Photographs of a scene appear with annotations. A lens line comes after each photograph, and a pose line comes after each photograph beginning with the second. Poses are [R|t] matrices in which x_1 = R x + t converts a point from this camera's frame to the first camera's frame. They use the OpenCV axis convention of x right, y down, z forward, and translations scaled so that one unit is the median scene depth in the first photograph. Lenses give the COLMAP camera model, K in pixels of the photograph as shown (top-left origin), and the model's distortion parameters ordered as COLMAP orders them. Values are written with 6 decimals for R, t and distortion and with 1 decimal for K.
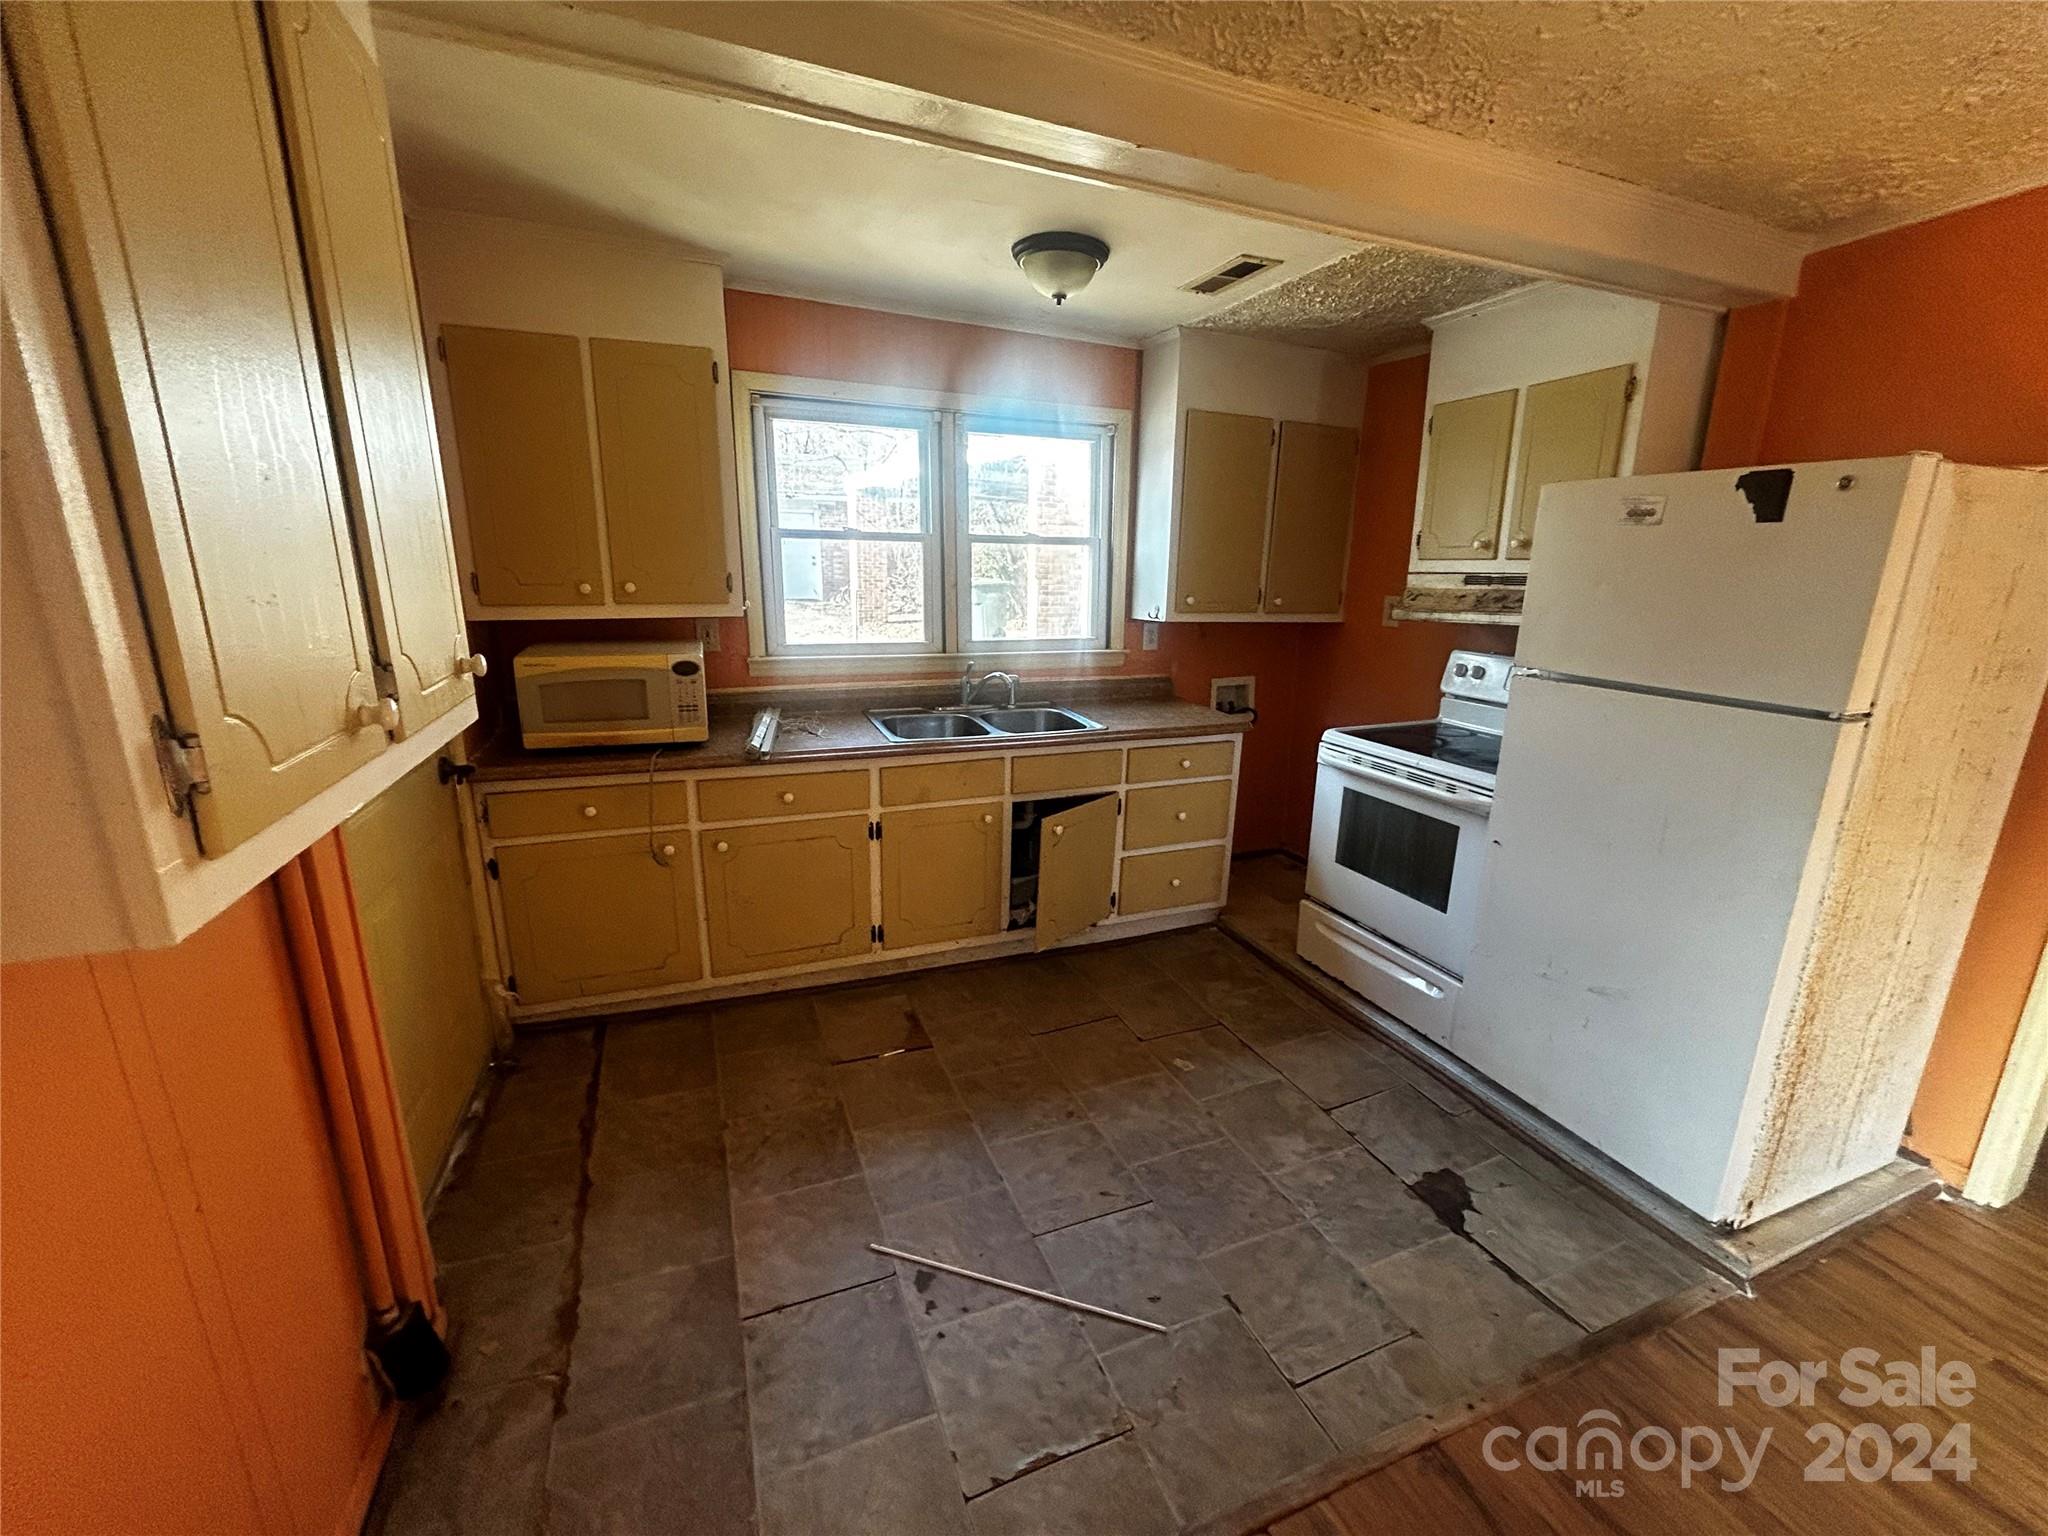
lens RADIAL K [[827.0, 0, 1025.2], [0, 827.0, 762.5], [0, 0, 1]] dist [-0.000475, 0.000905]
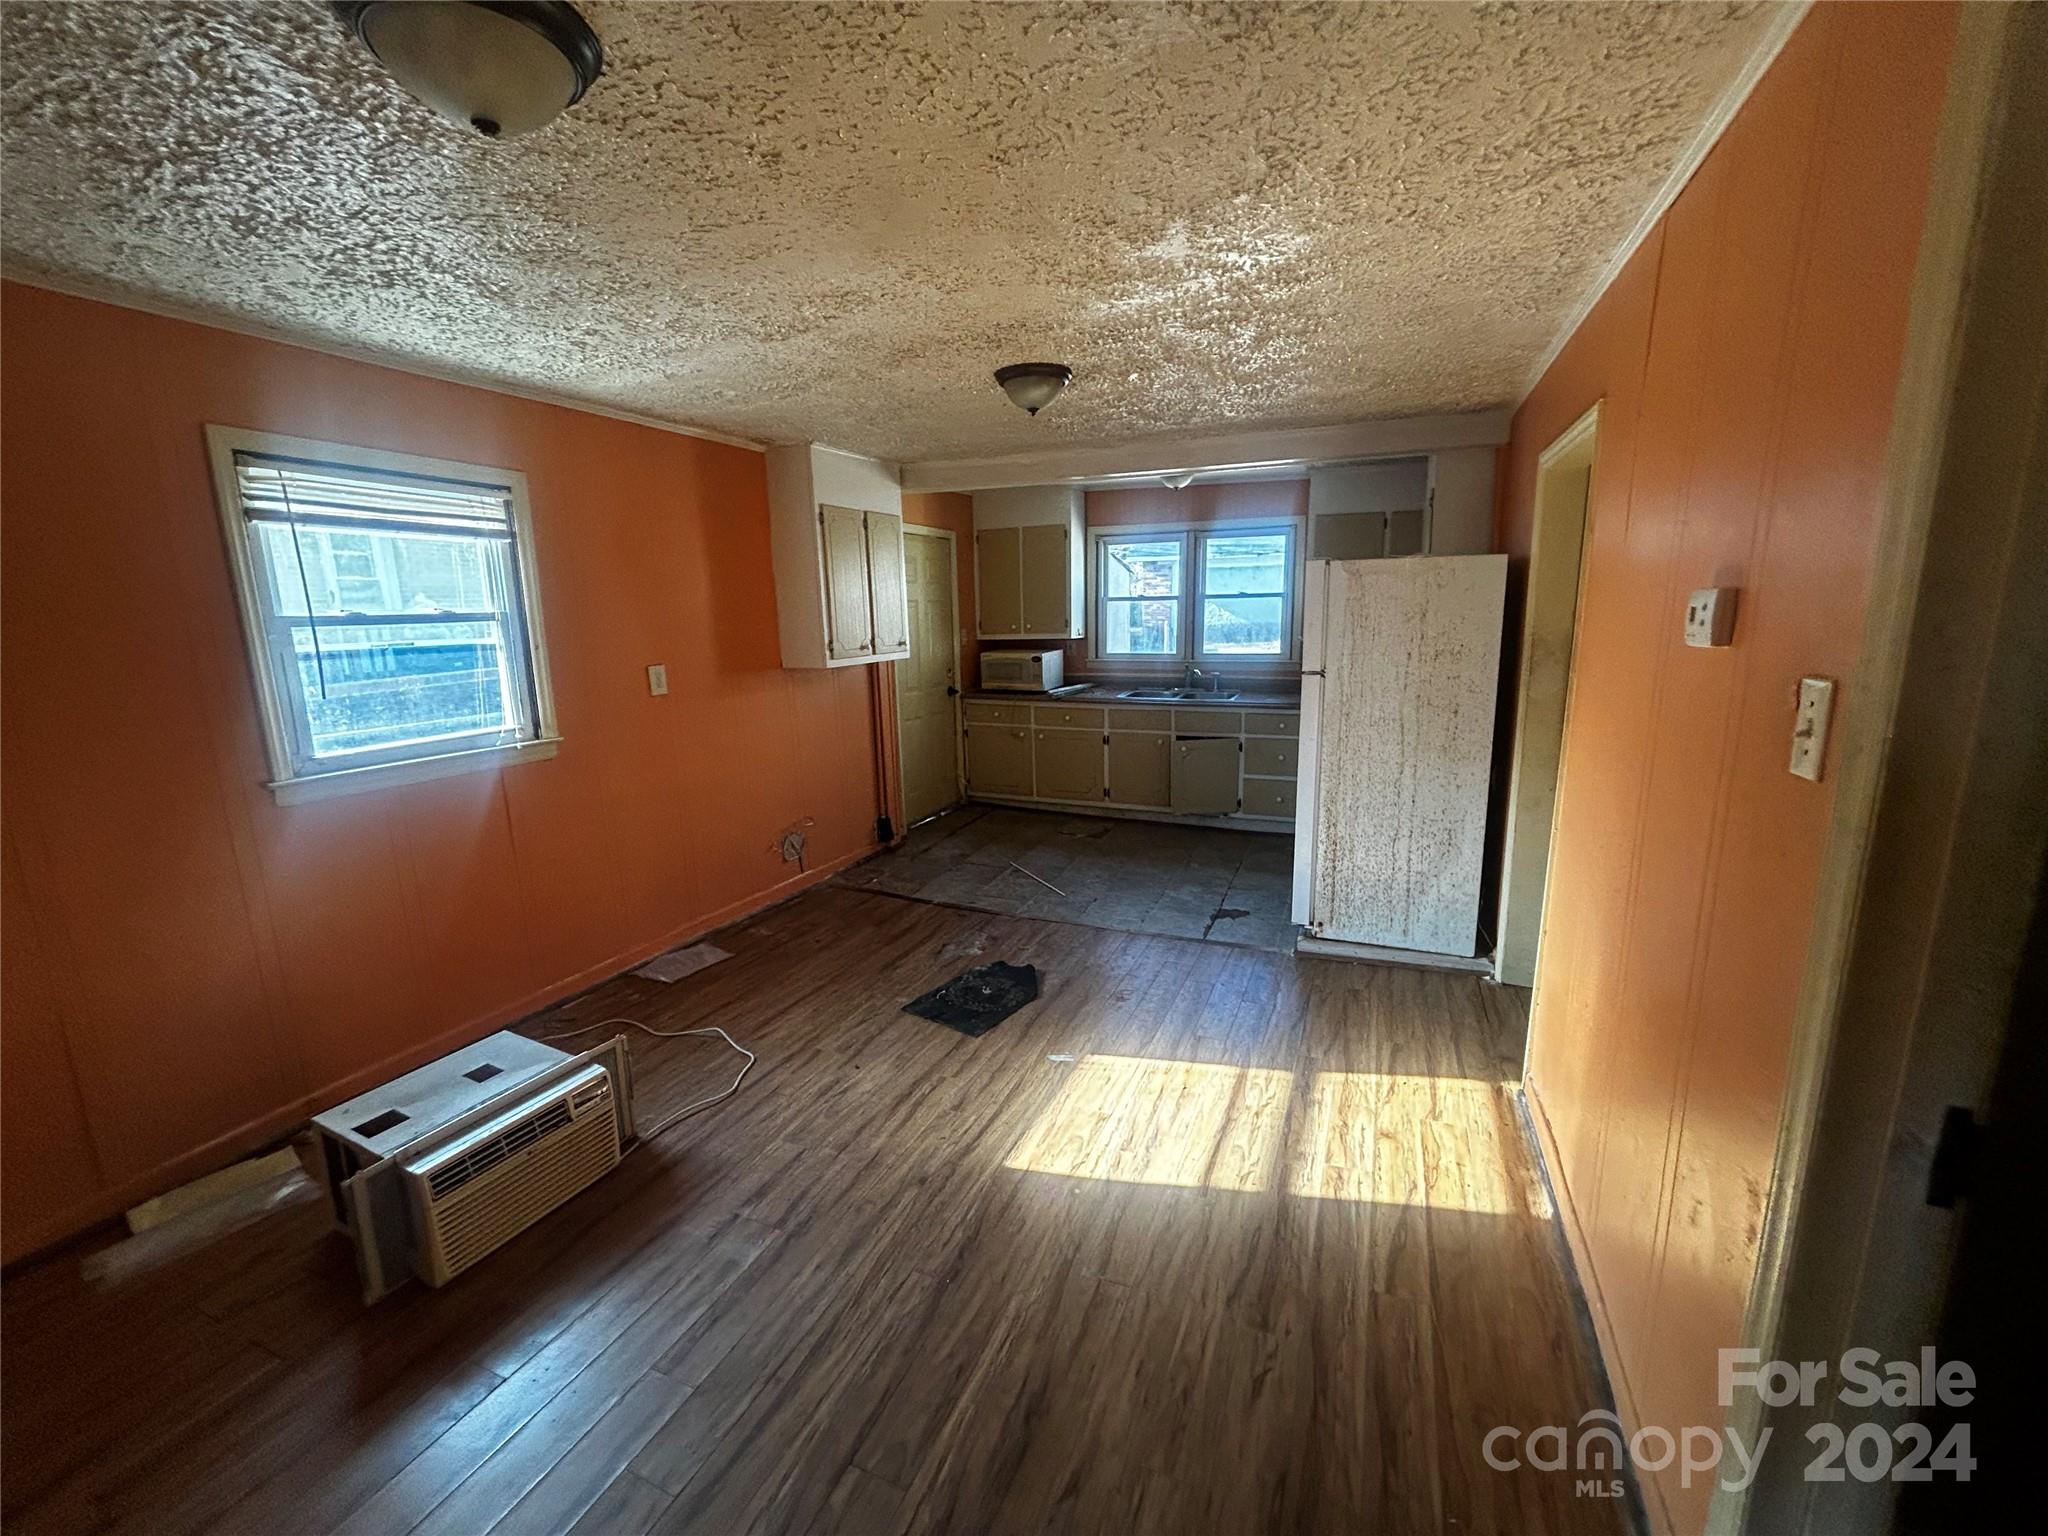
lens RADIAL K [[827.0, 0, 1029.3], [0, 827.0, 772.1], [0, 0, 1]] dist [-0.000475, 0.000905]
pose [[0.706376, 0.105194, -0.699977, 1.290869], [-0.136894, 0.990528, 0.010713, 0.187652], [0.694473, 0.088255, 0.714085, -0.691276]]
